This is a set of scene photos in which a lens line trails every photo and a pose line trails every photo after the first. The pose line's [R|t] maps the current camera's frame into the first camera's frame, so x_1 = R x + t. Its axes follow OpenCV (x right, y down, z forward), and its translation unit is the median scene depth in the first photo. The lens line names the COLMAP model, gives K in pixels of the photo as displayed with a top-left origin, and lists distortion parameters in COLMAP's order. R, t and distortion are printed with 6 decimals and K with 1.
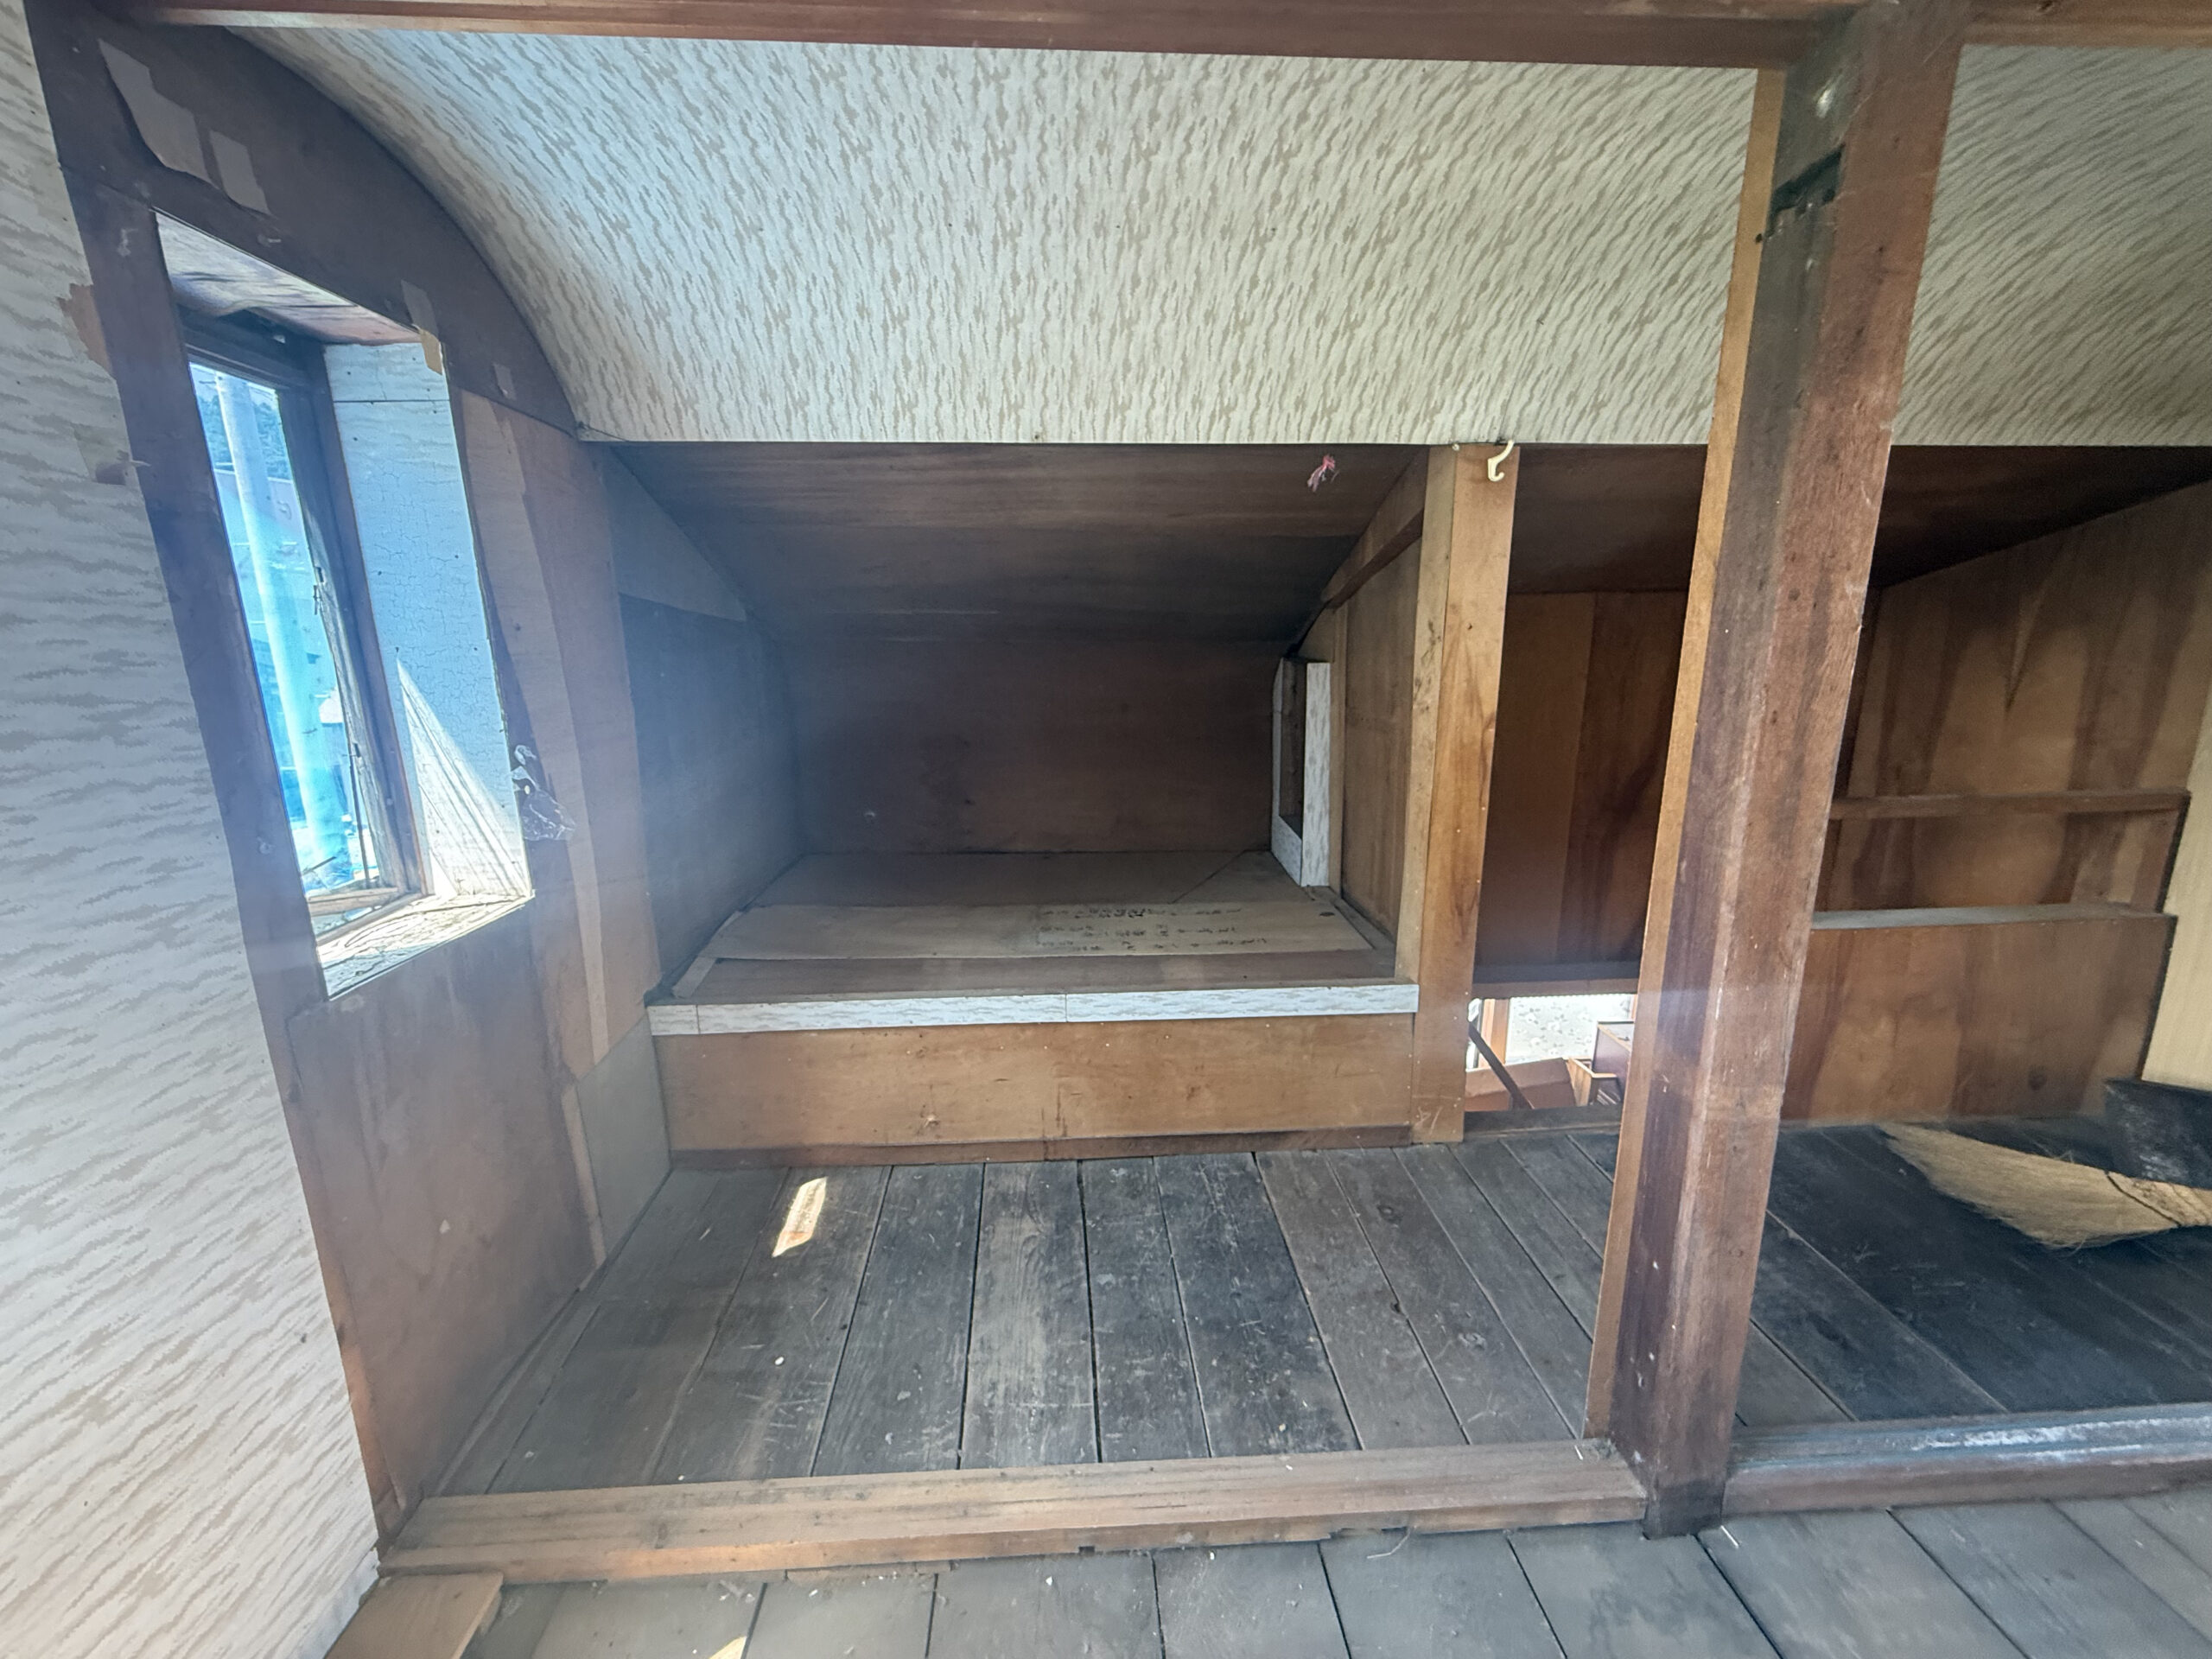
lens RADIAL K [[875.7, 0, 1103.1], [0, 875.7, 830.9], [0, 0, 1]] dist [-0.001874, 0.000273]
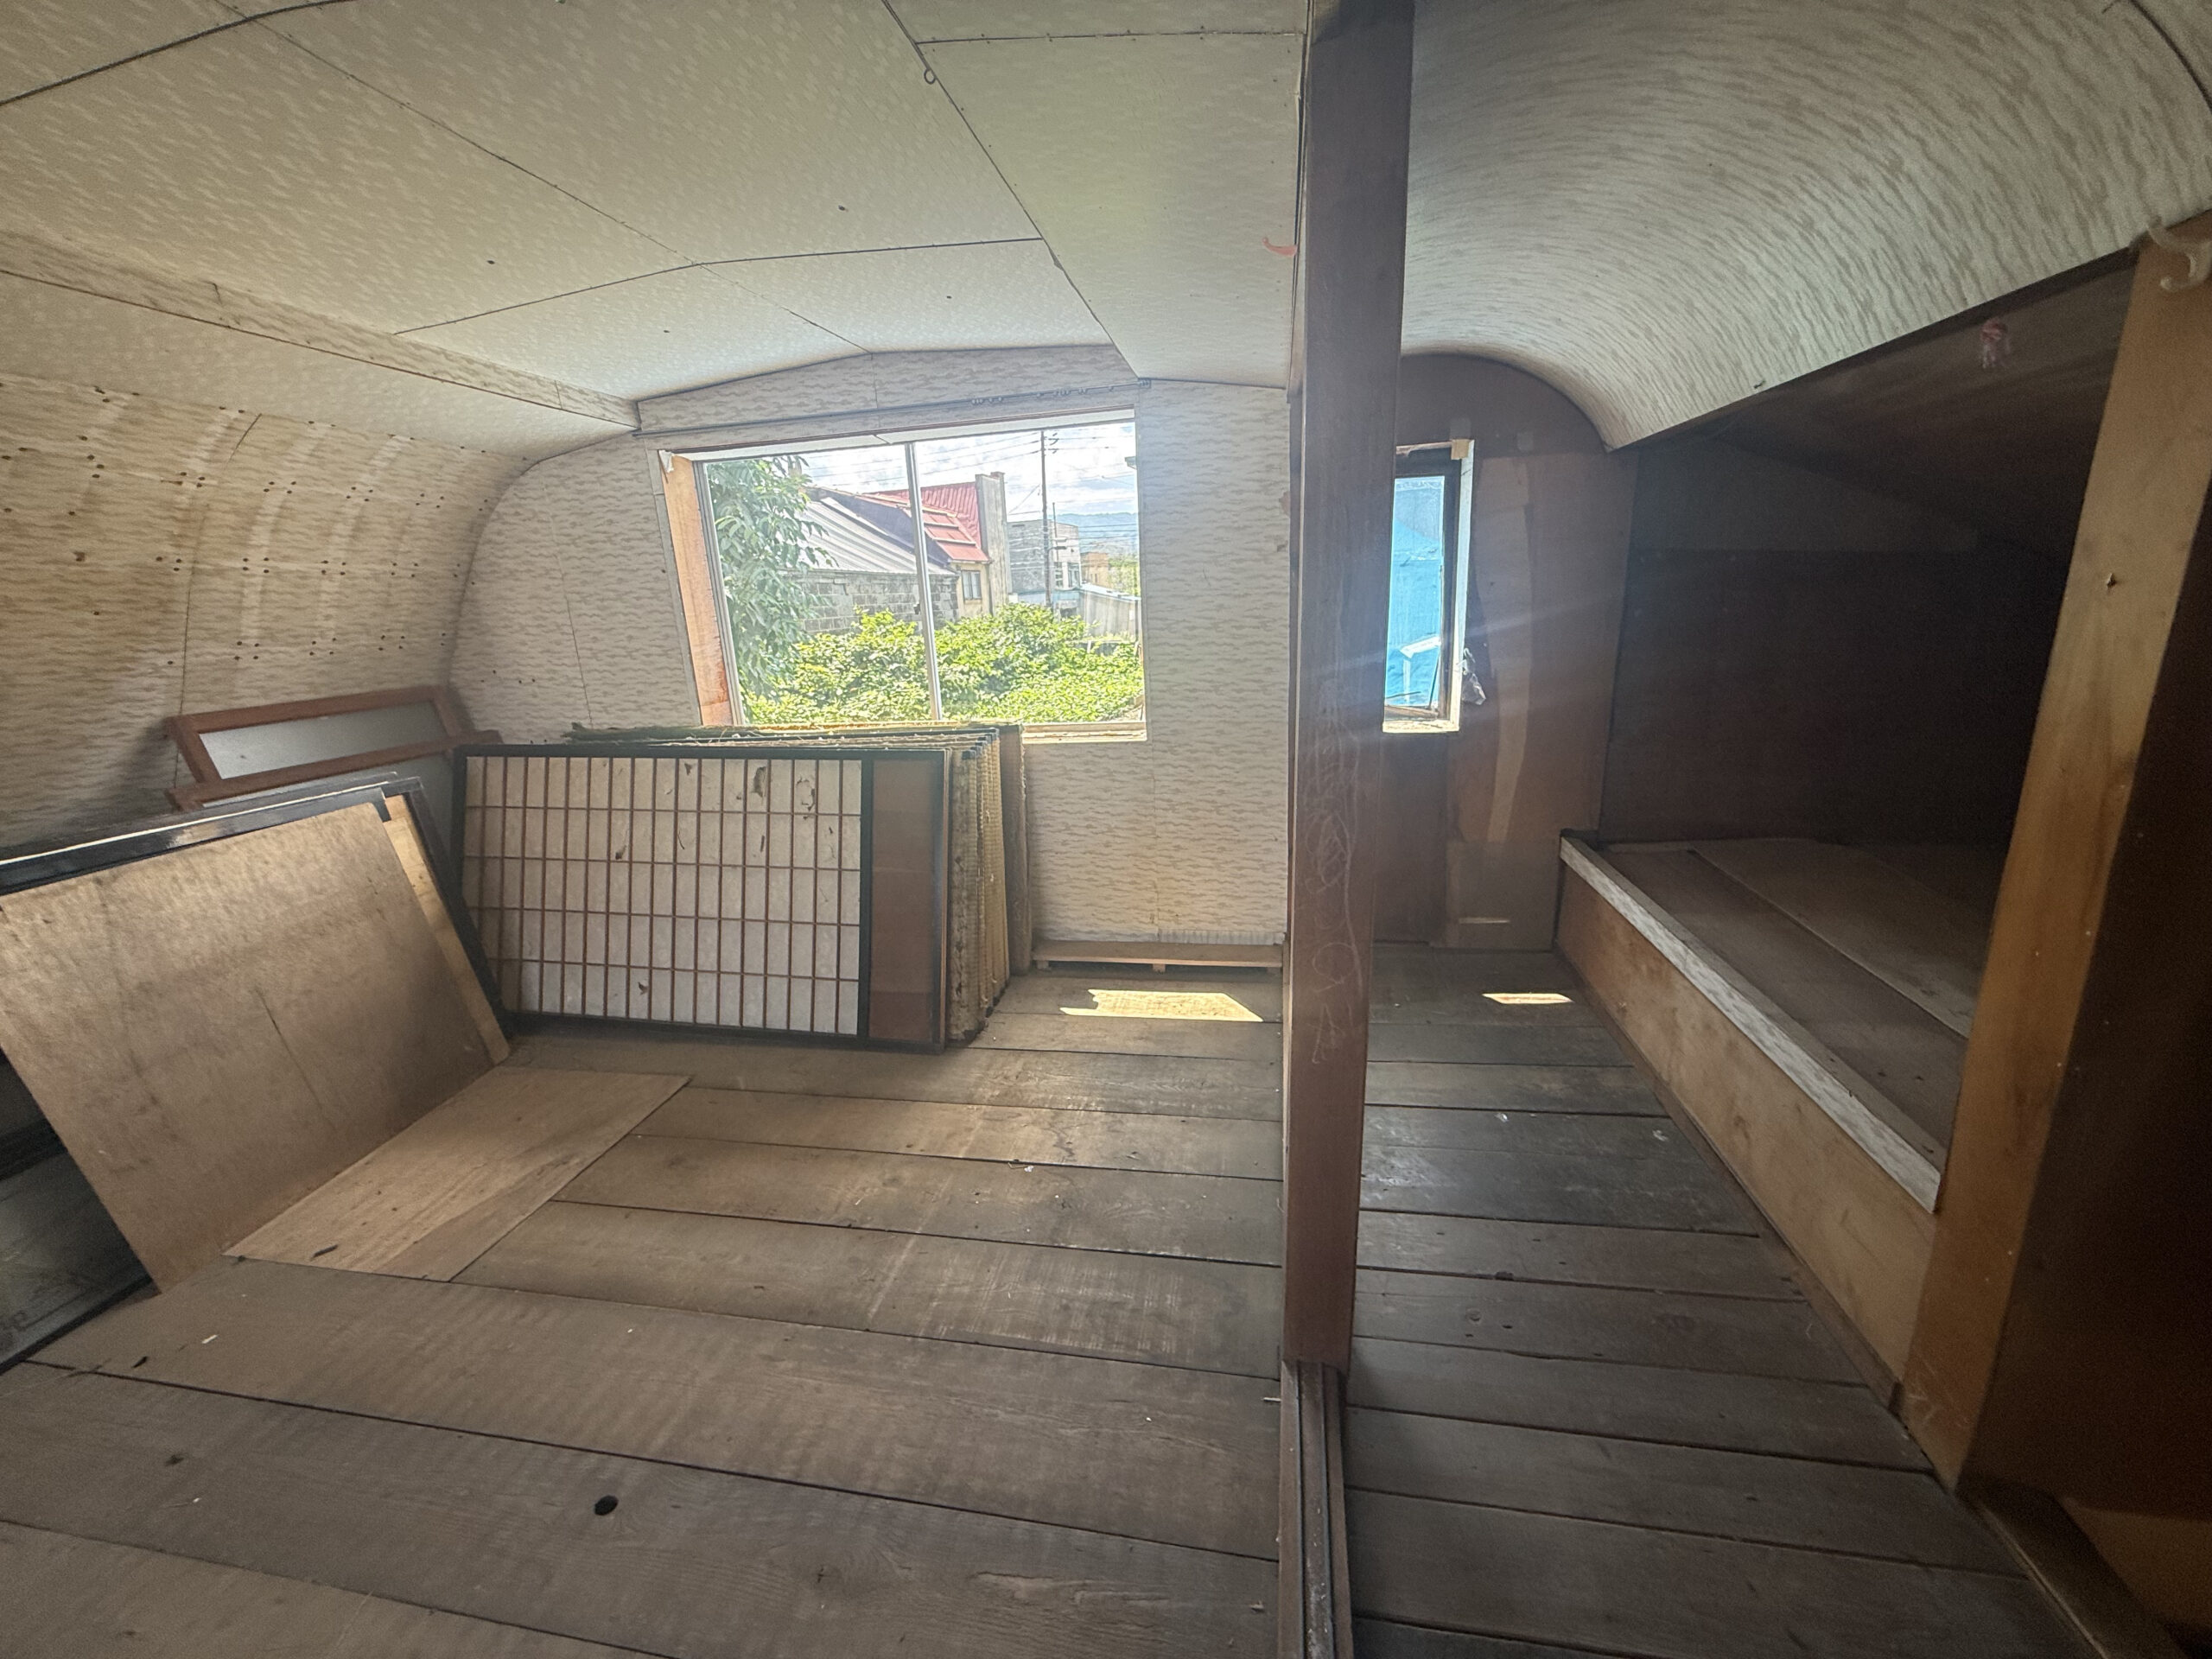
lens RADIAL K [[877.2, 0, 1100.0], [0, 877.2, 831.0], [0, 0, 1]] dist [-0.000938, 0.000099]
pose [[-0.242634, 0.274025, -0.930612, 1.131364], [-0.165556, 0.933510, 0.318043, -0.164367], [0.955887, 0.231236, -0.181134, 0.558513]]
